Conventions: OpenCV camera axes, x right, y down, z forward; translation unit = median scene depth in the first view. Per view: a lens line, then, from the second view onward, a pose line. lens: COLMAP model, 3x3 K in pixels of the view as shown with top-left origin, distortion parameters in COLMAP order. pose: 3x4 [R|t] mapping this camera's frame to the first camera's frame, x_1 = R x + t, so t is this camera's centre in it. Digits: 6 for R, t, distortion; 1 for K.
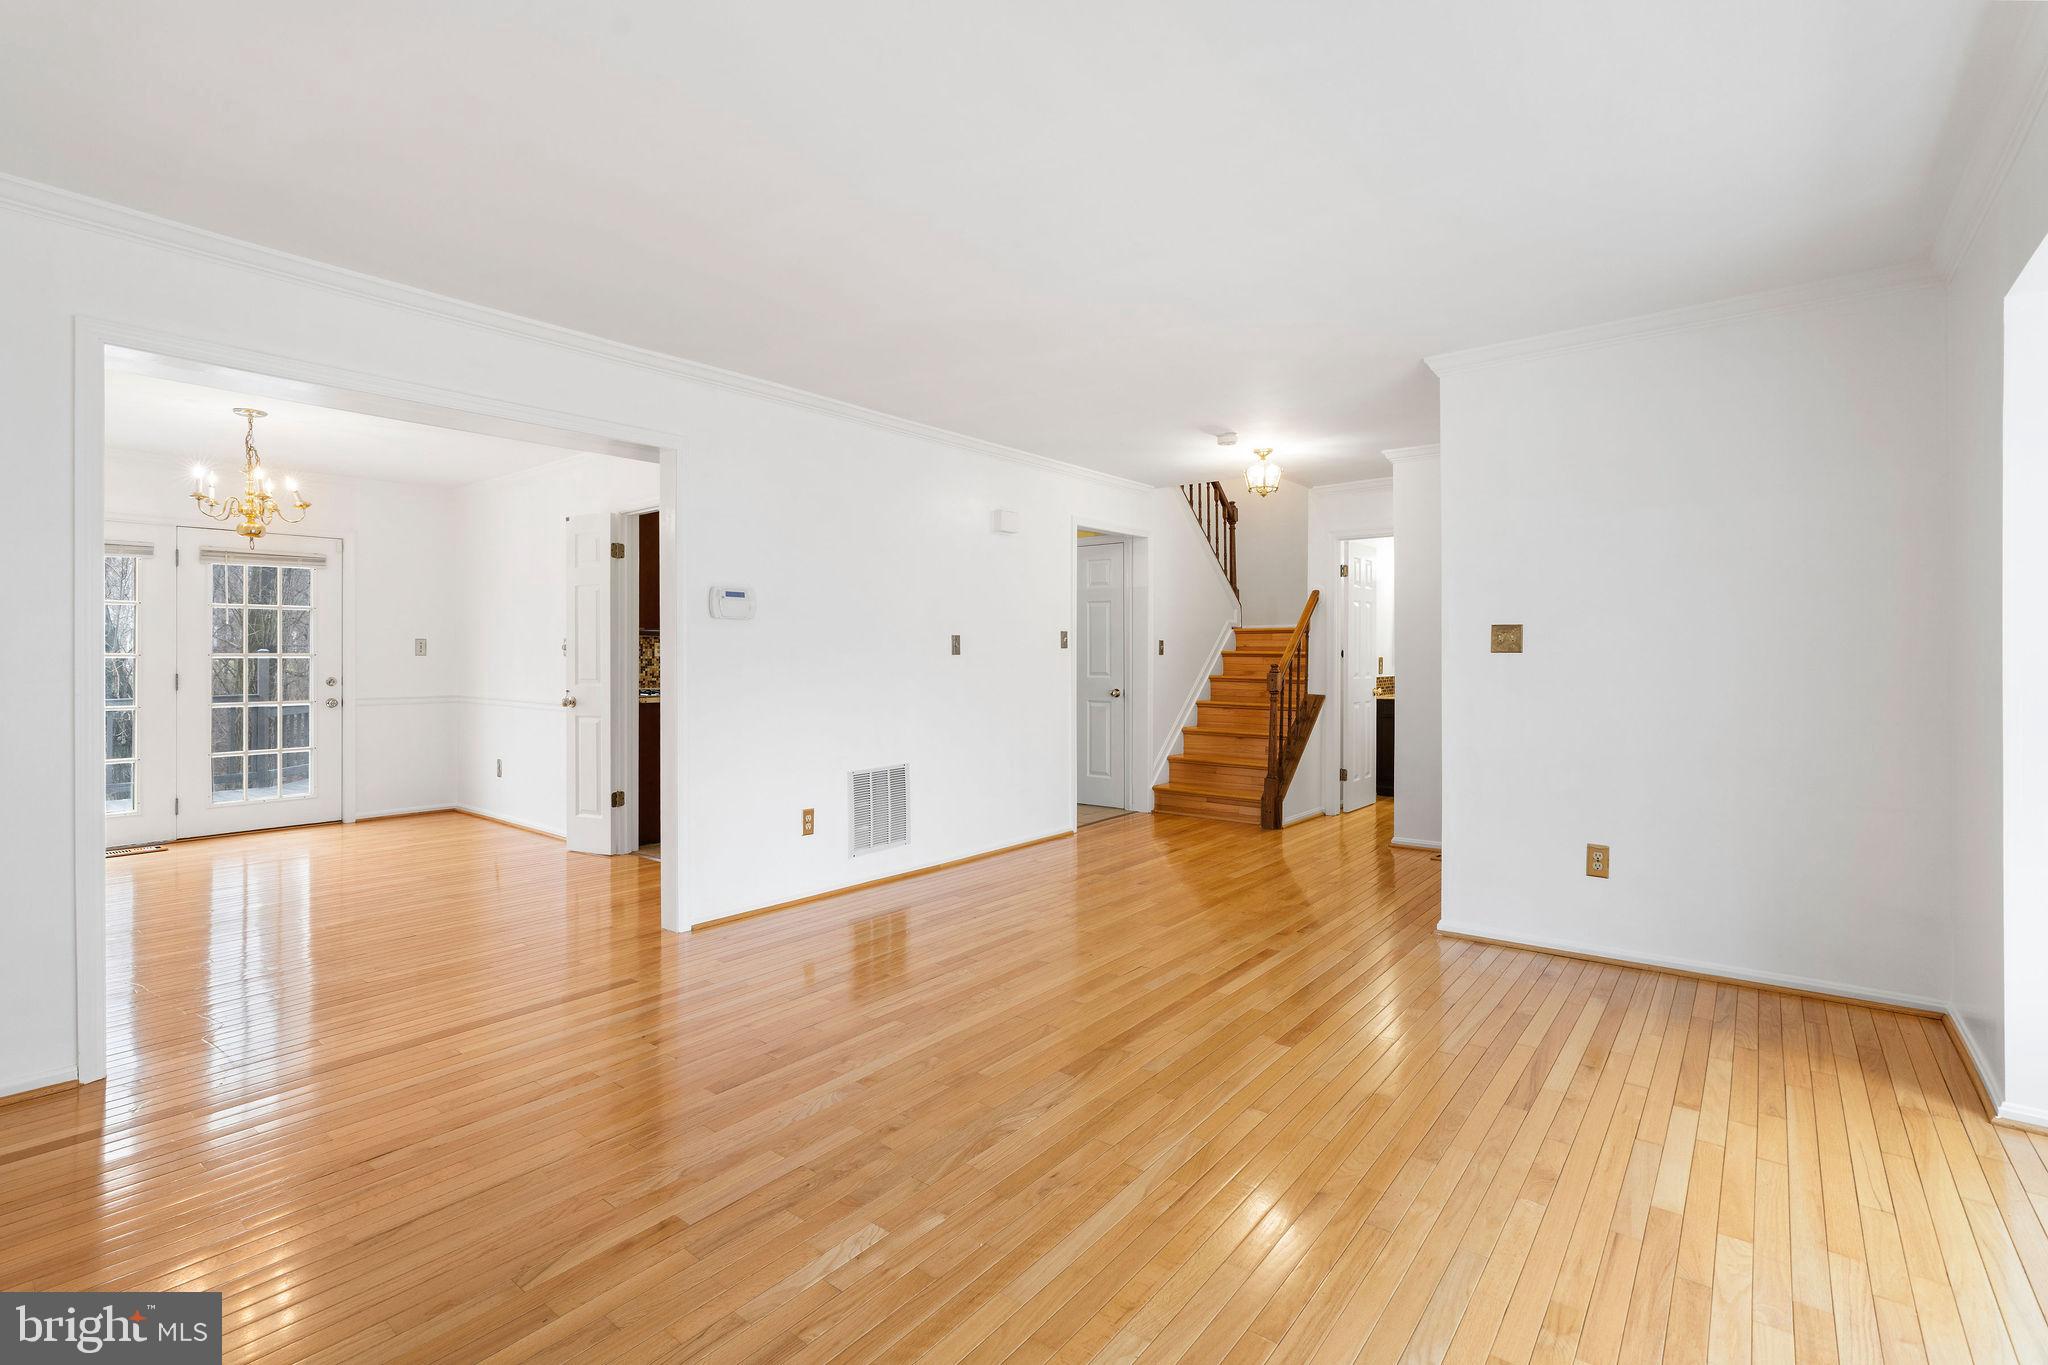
lens RADIAL K [[928.6, 0, 1025.1], [0, 928.6, 661.2], [0, 0, 1]] dist [-0.000647, -0.000622]
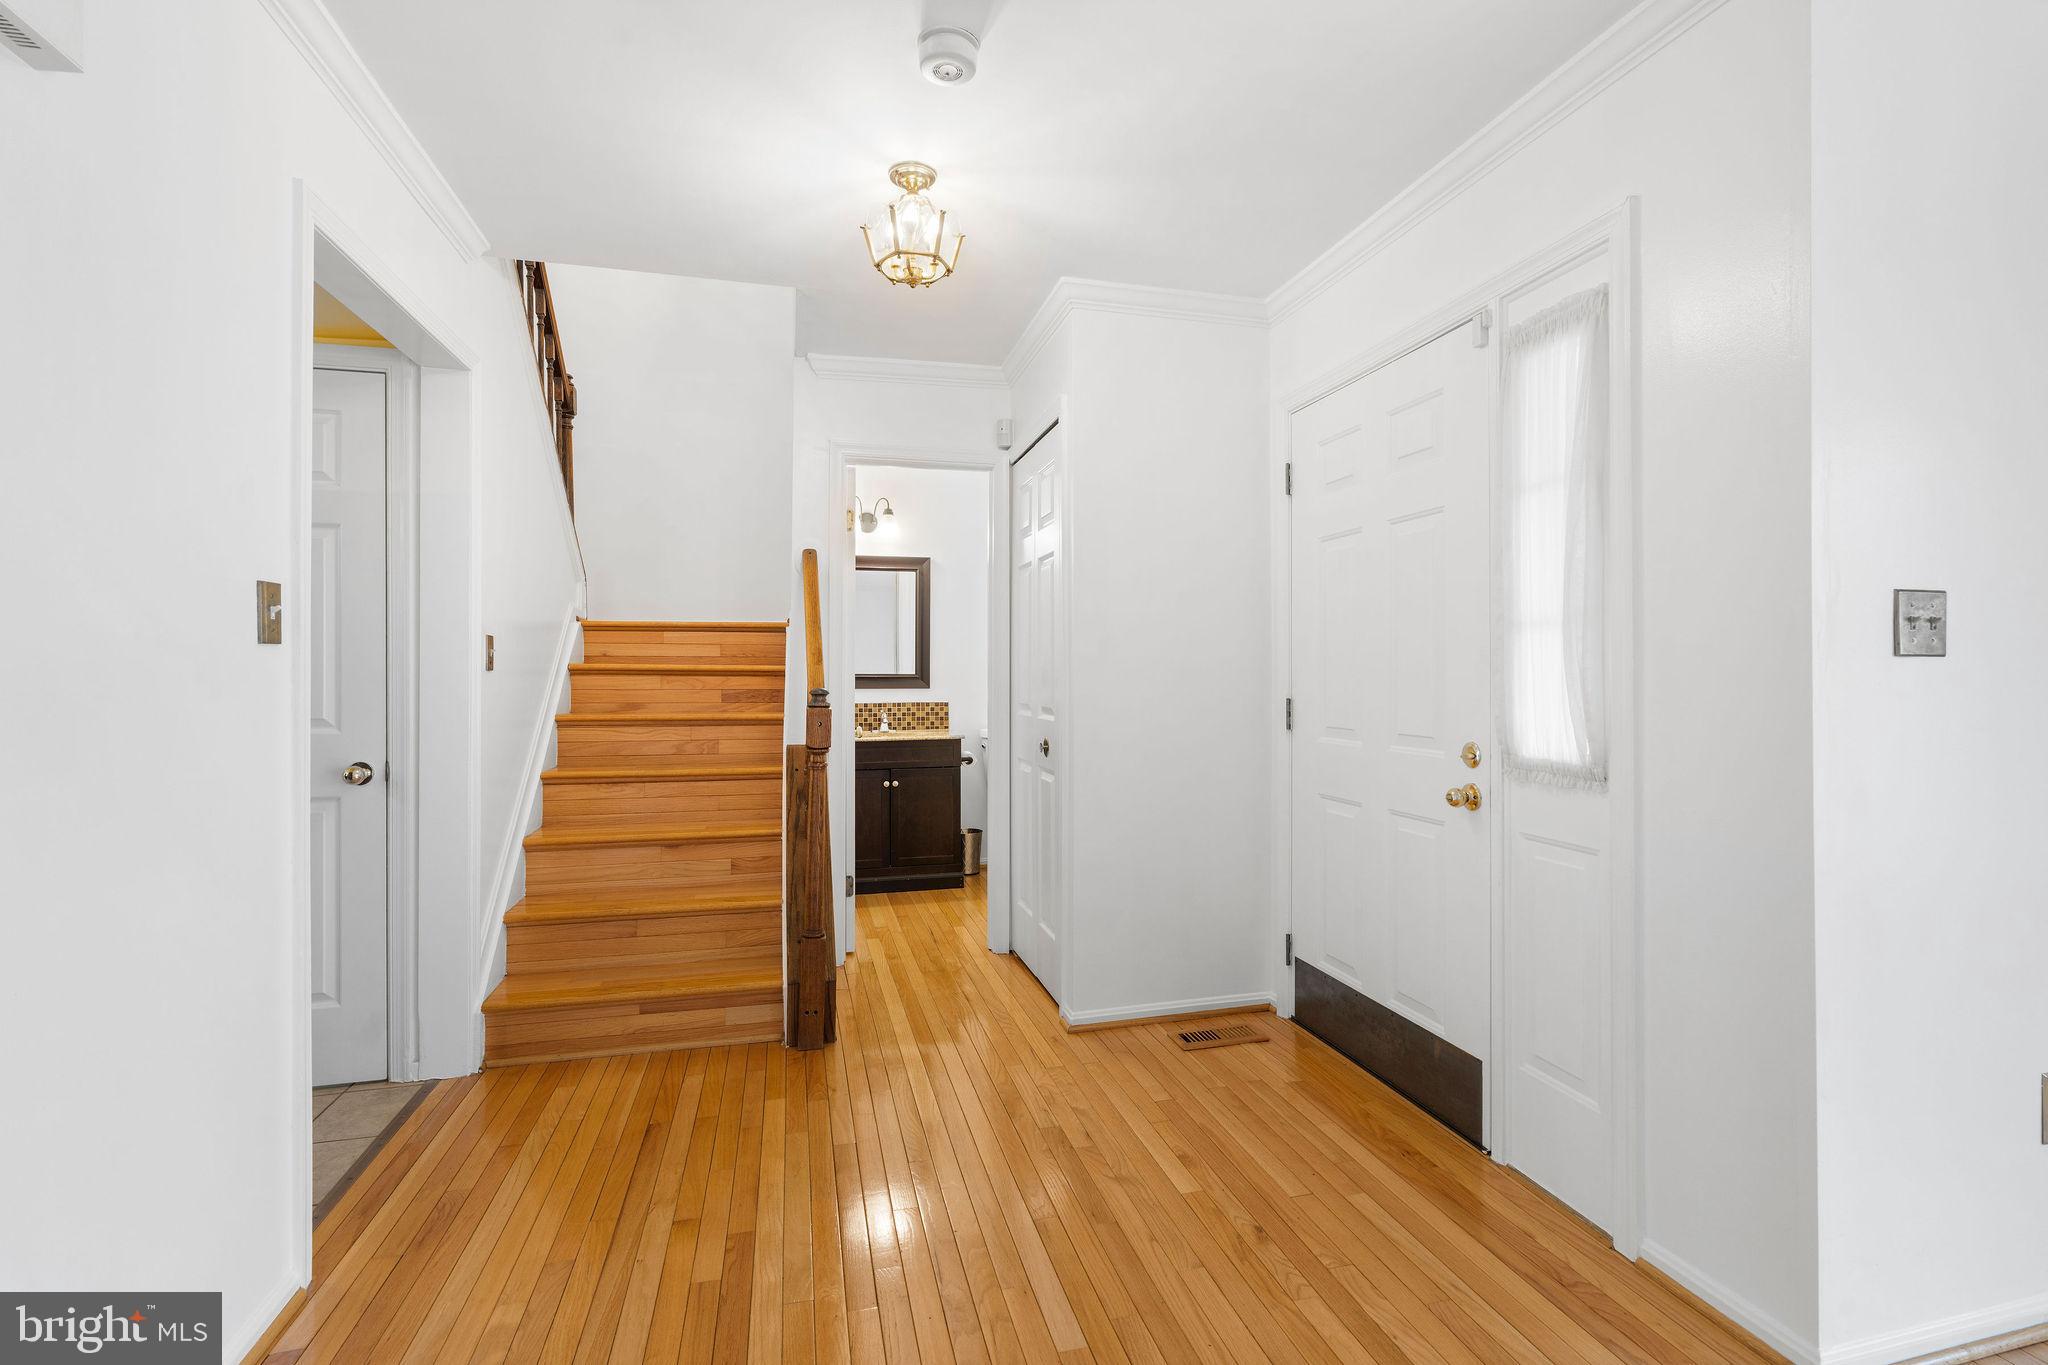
lens RADIAL K [[928.6, 0, 1015.5], [0, 928.6, 669.1], [0, 0, 1]] dist [-0.000647, -0.000622]
pose [[0.615838, 0.000689, 0.787873, -0.032999], [0.011098, 0.999893, -0.009549, -0.001161], [-0.787795, 0.014625, 0.615764, 0.567462]]
